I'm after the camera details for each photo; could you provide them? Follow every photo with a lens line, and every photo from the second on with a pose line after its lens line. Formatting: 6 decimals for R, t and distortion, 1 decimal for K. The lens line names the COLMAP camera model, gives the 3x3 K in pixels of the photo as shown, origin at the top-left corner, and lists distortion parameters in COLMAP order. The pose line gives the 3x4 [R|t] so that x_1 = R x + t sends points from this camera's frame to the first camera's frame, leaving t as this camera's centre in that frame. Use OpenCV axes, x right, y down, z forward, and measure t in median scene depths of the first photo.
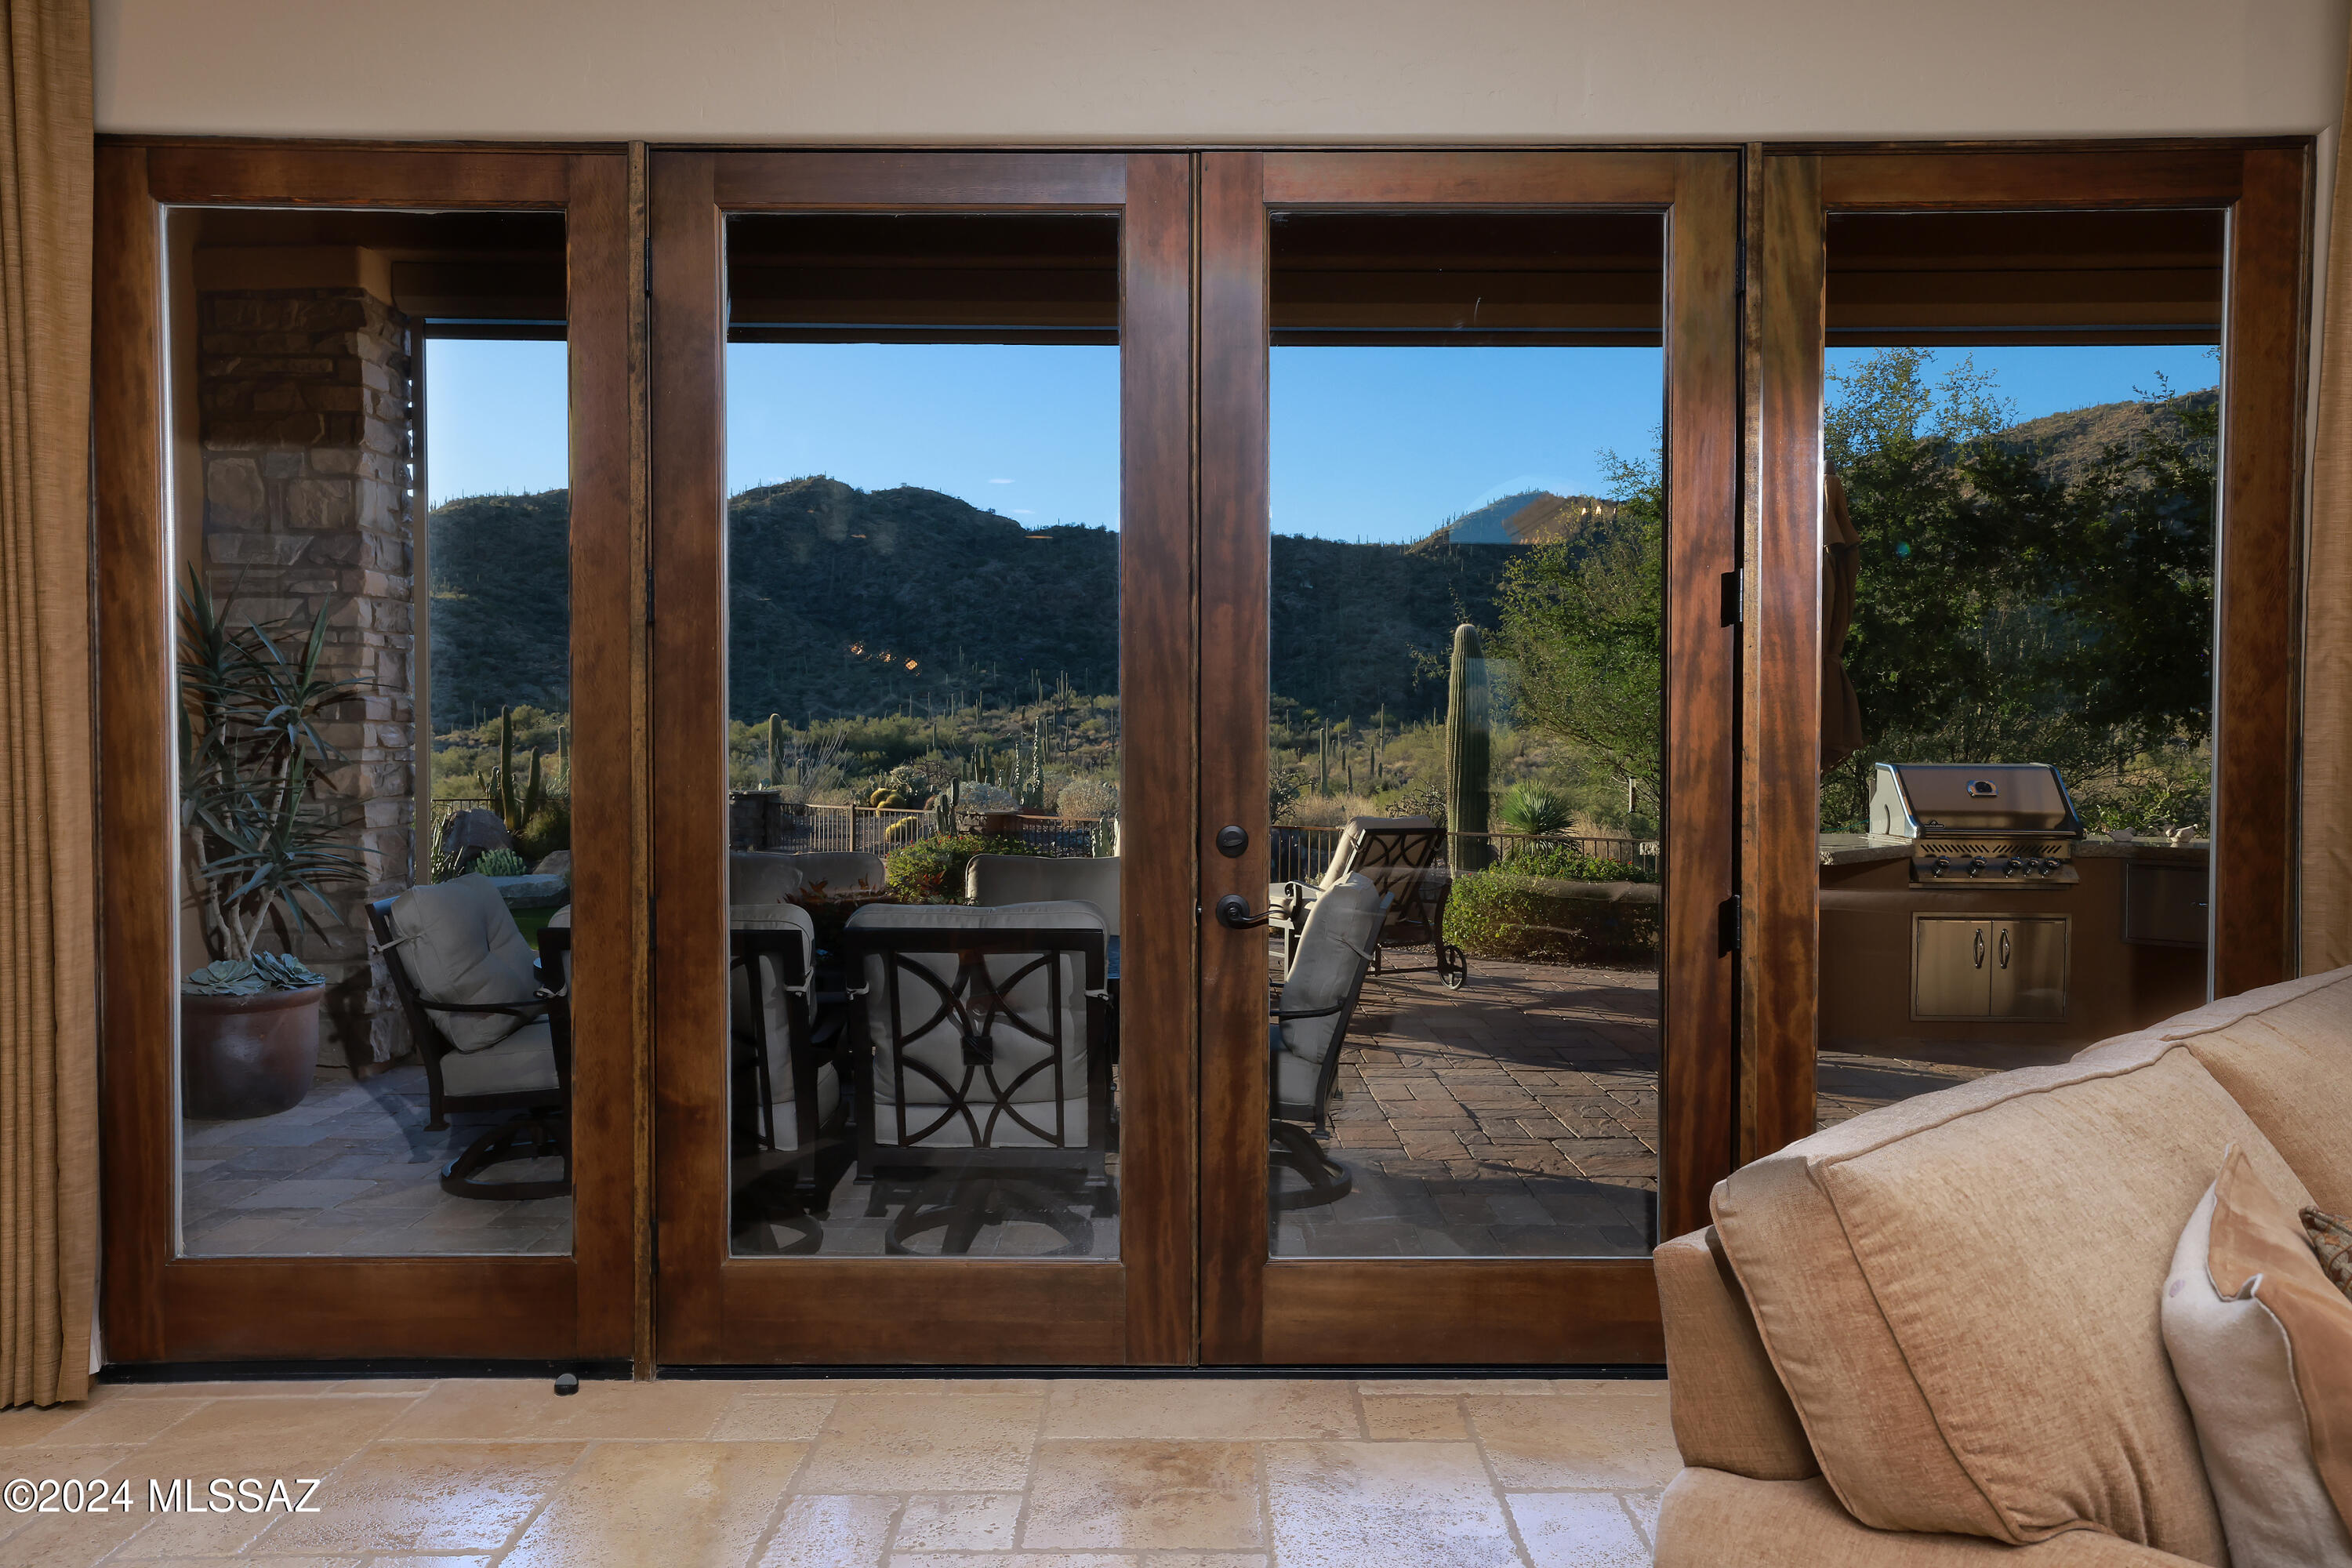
lens RADIAL K [[1592.1, 0, 1179.8], [0, 1592.1, 770.8], [0, 0, 1]] dist [0.017532, 0.013442]
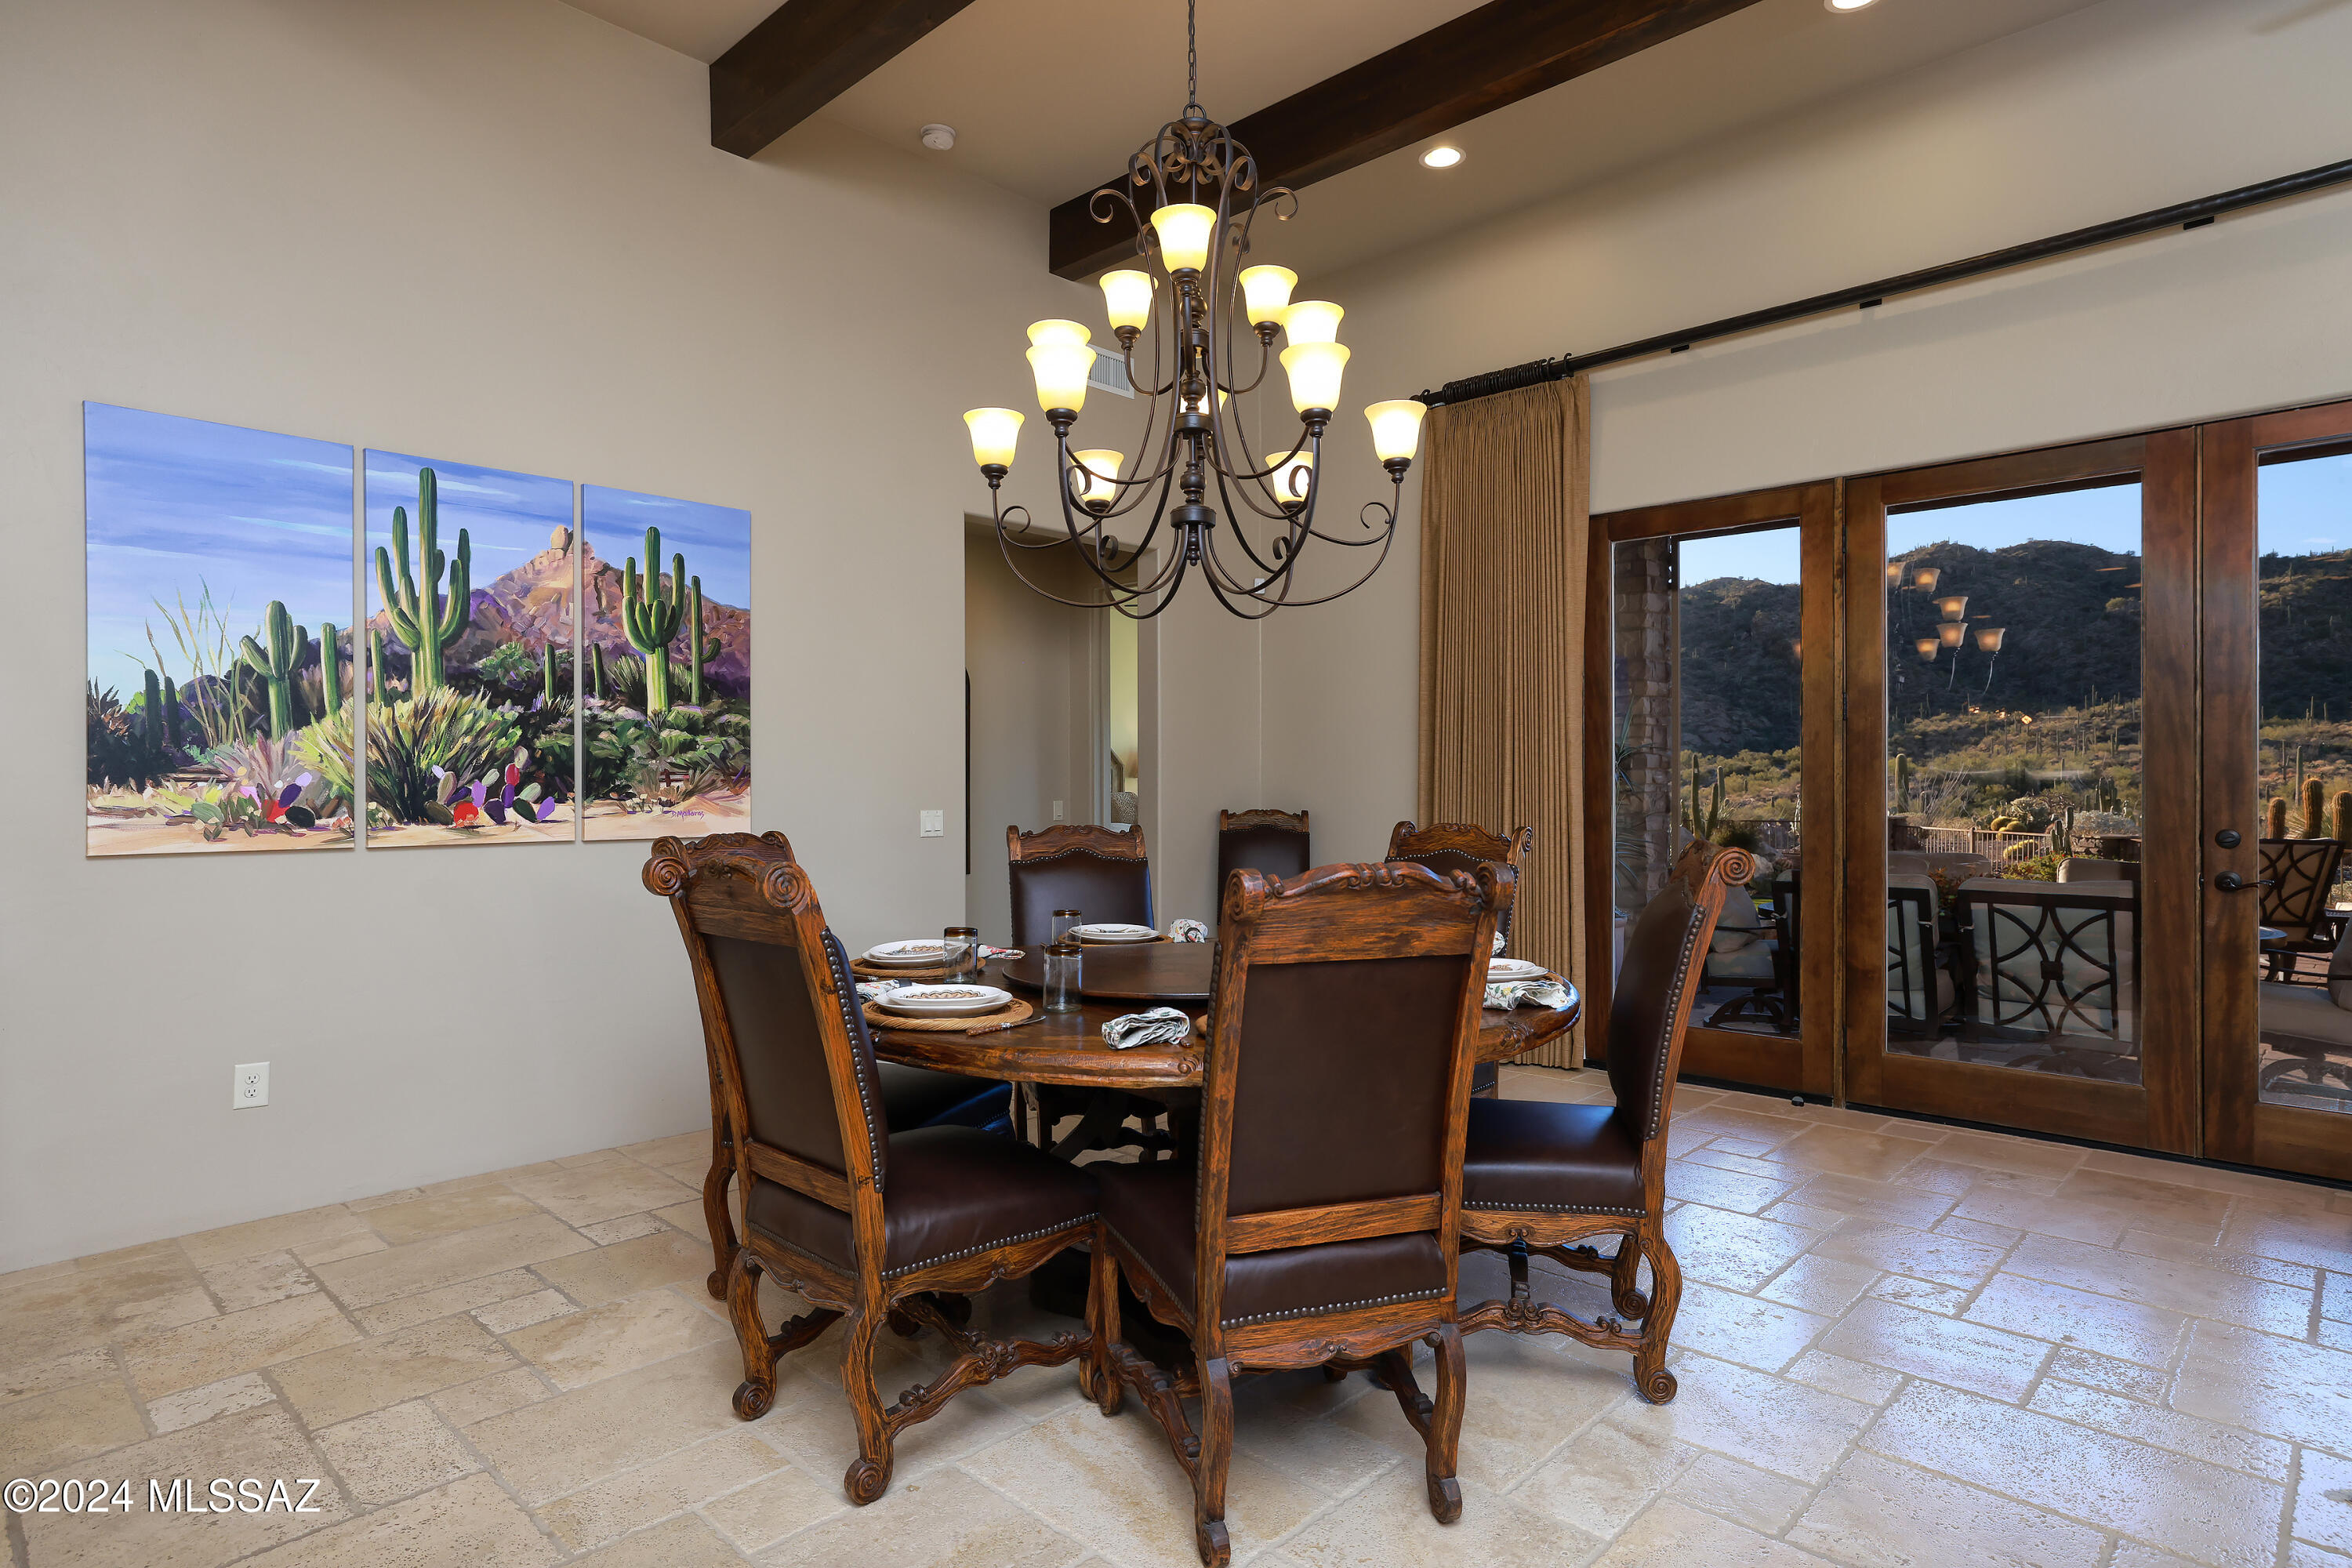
lens RADIAL K [[1249.0, 0, 1191.1], [0, 1249.0, 798.2], [0, 0, 1]] dist [-0.017666, 0.009682]
pose [[0.720637, 0.002648, -0.693308, 0.144558], [-0.004300, 0.999991, -0.000650, 0.008021], [0.693300, 0.003449, 0.720641, -0.637567]]
